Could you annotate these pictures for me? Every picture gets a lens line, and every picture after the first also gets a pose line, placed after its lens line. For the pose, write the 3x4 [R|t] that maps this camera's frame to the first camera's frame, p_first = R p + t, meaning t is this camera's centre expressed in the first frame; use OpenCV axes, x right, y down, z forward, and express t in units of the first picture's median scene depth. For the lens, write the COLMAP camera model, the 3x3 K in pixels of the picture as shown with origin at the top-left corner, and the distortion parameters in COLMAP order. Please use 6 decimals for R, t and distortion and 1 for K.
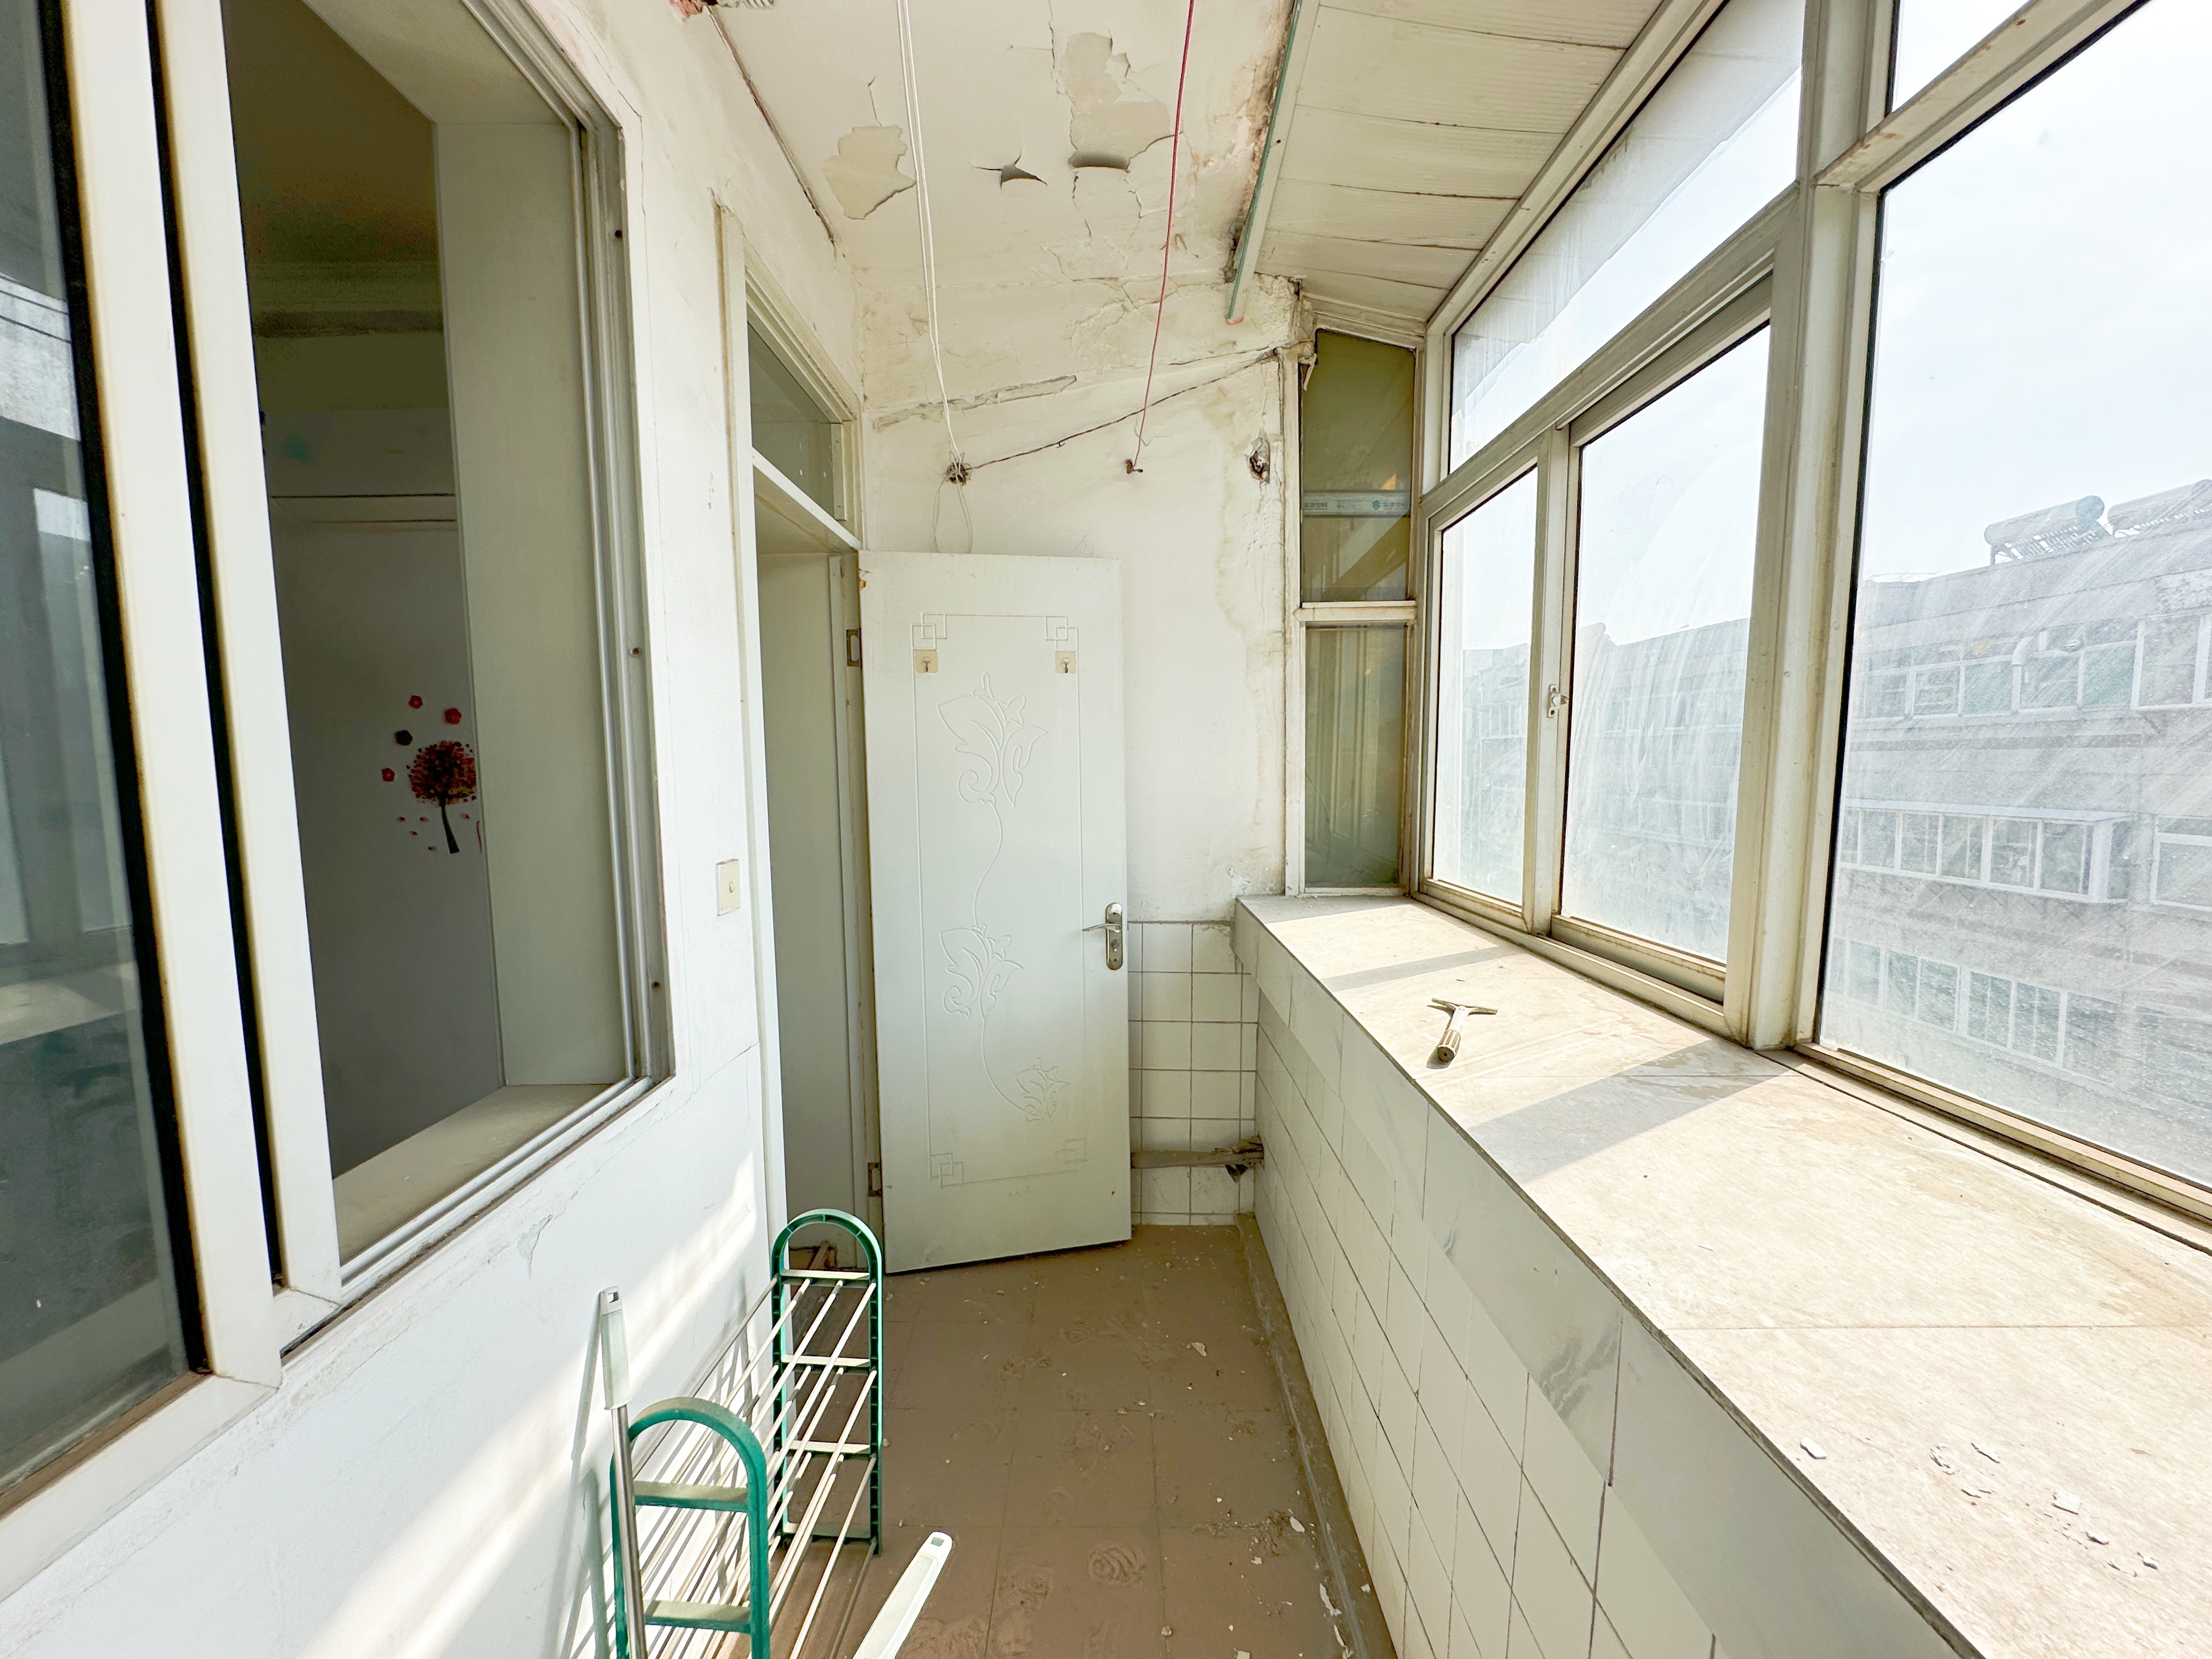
lens RADIAL K [[891.6, 0, 1106.0], [0, 891.6, 829.5], [0, 0, 1]] dist [-0.001269, -0.000295]
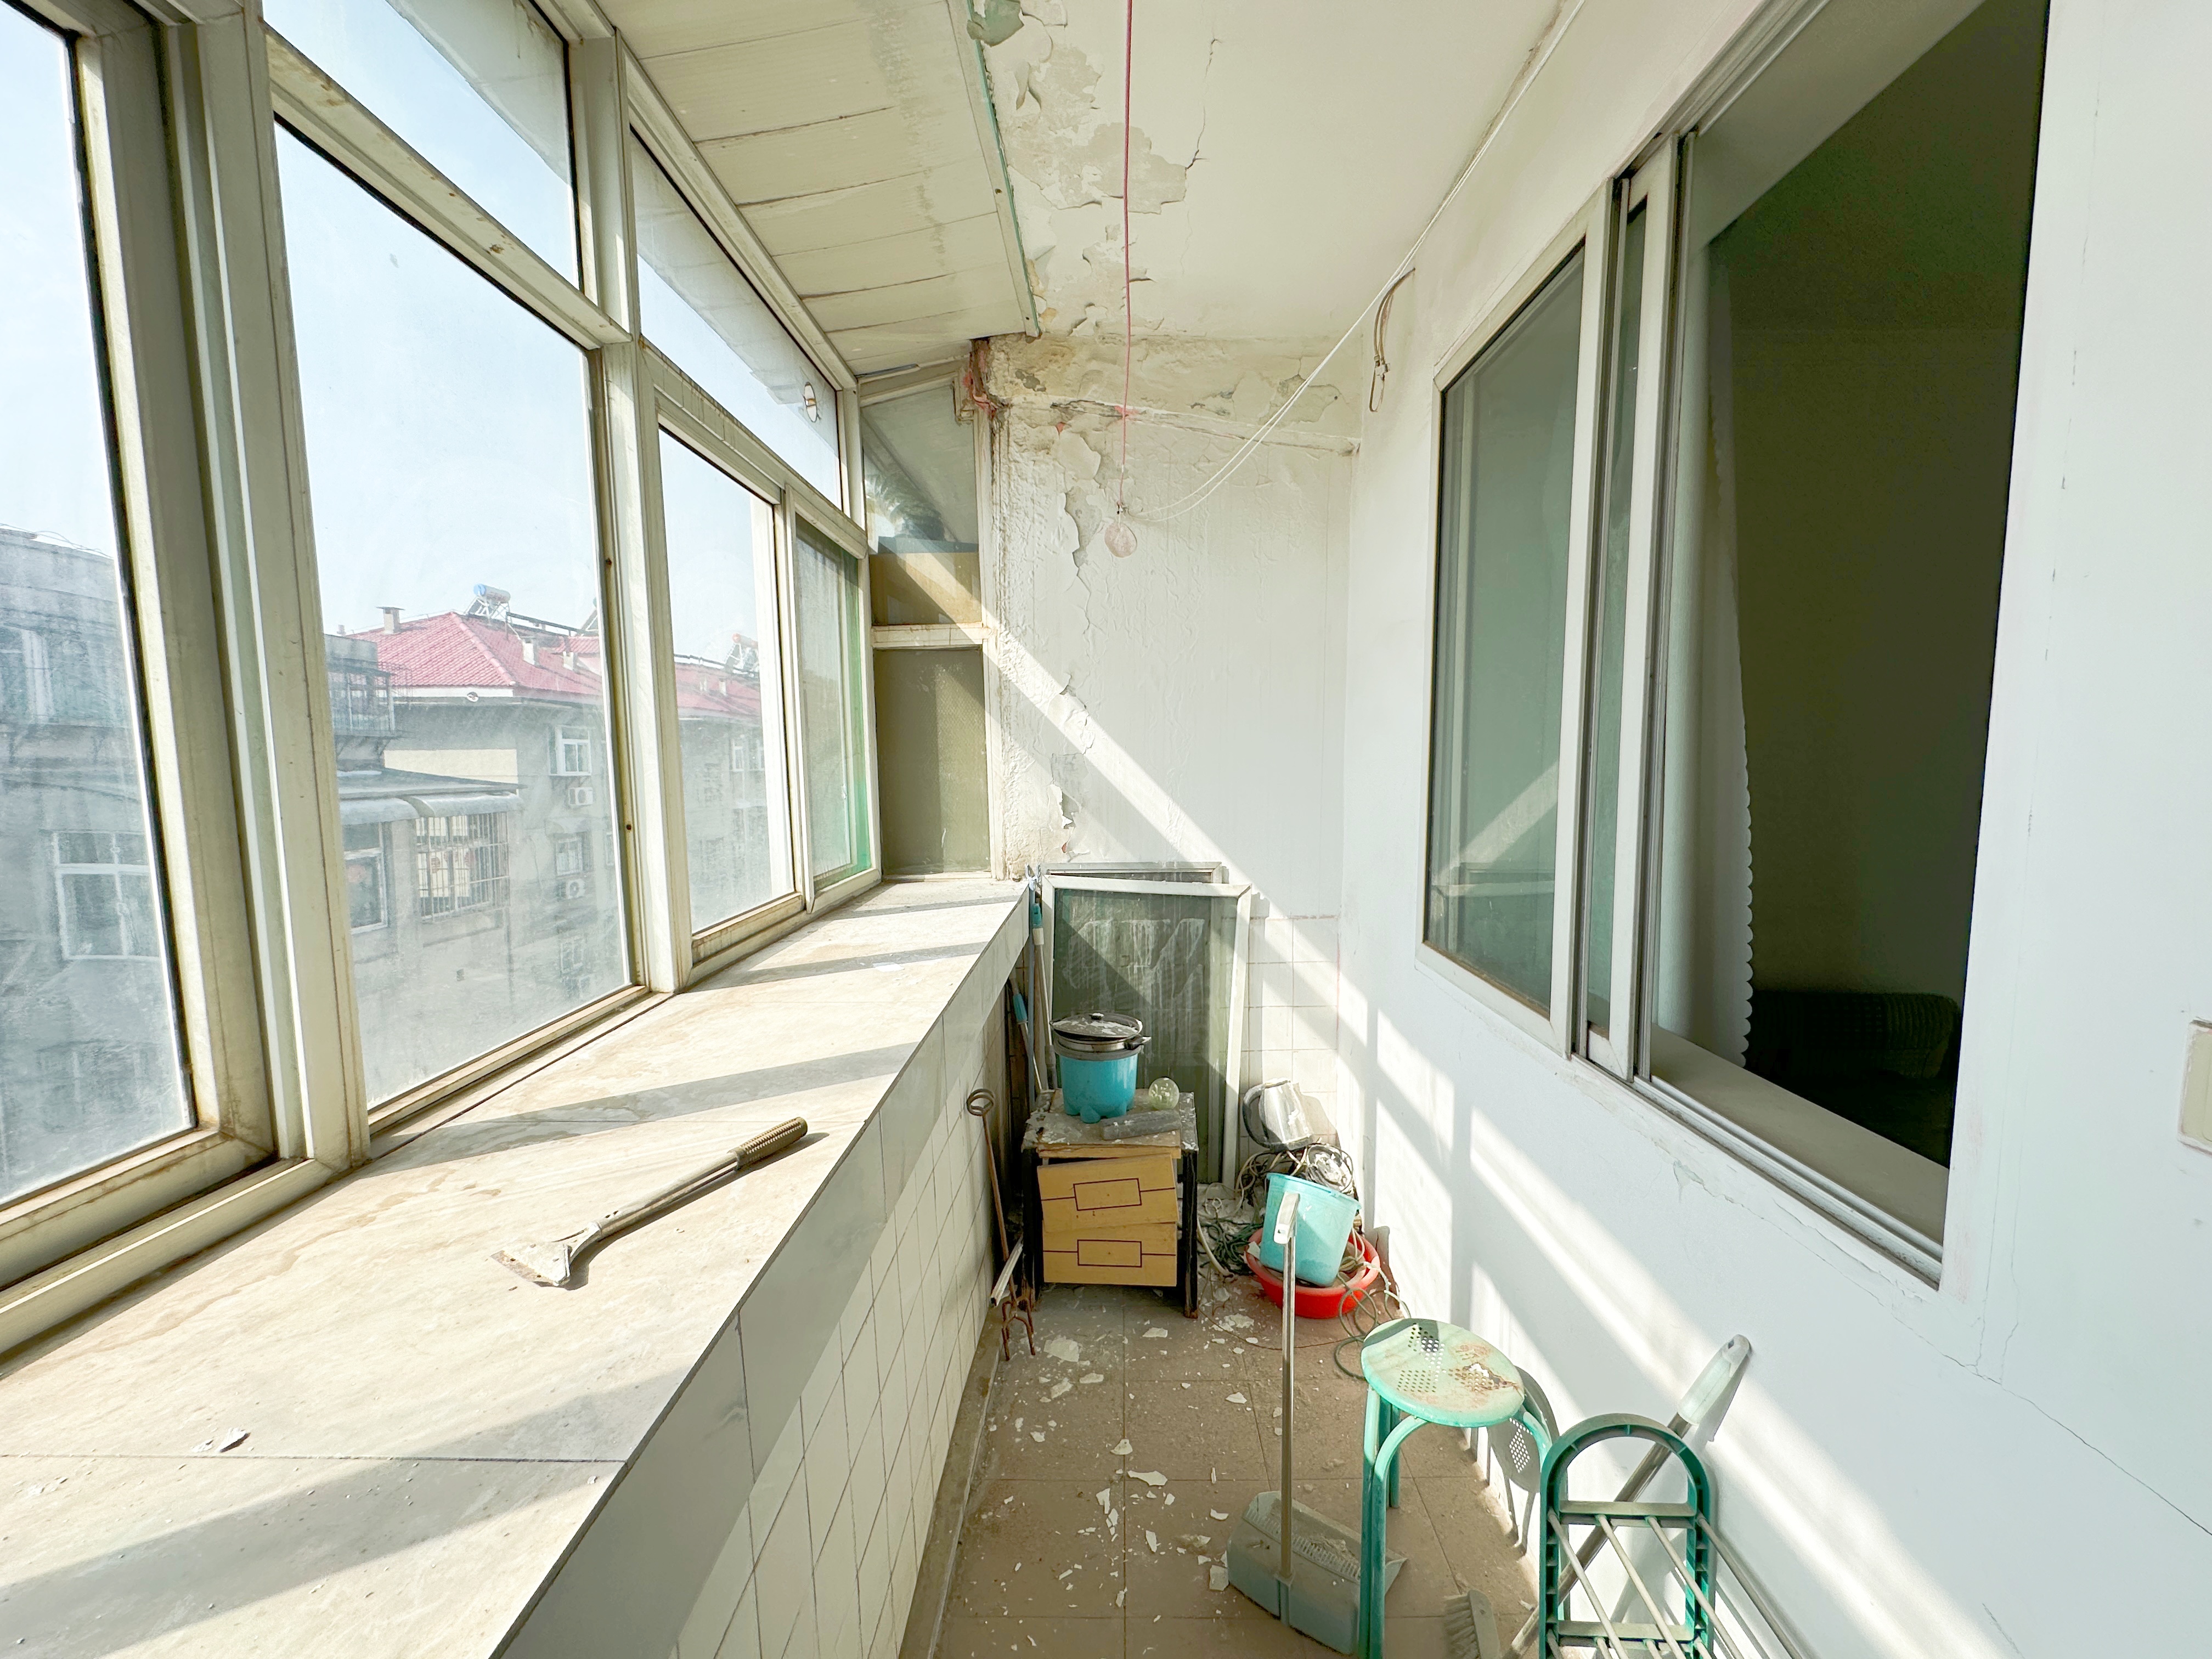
lens RADIAL K [[891.6, 0, 1106.0], [0, 891.6, 829.5], [0, 0, 1]] dist [-0.001269, -0.000295]
pose [[-0.999772, 0.012983, 0.016939, 0.079081], [0.015497, 0.987330, 0.157924, -0.166965], [-0.014674, 0.158151, -0.987306, 1.922642]]
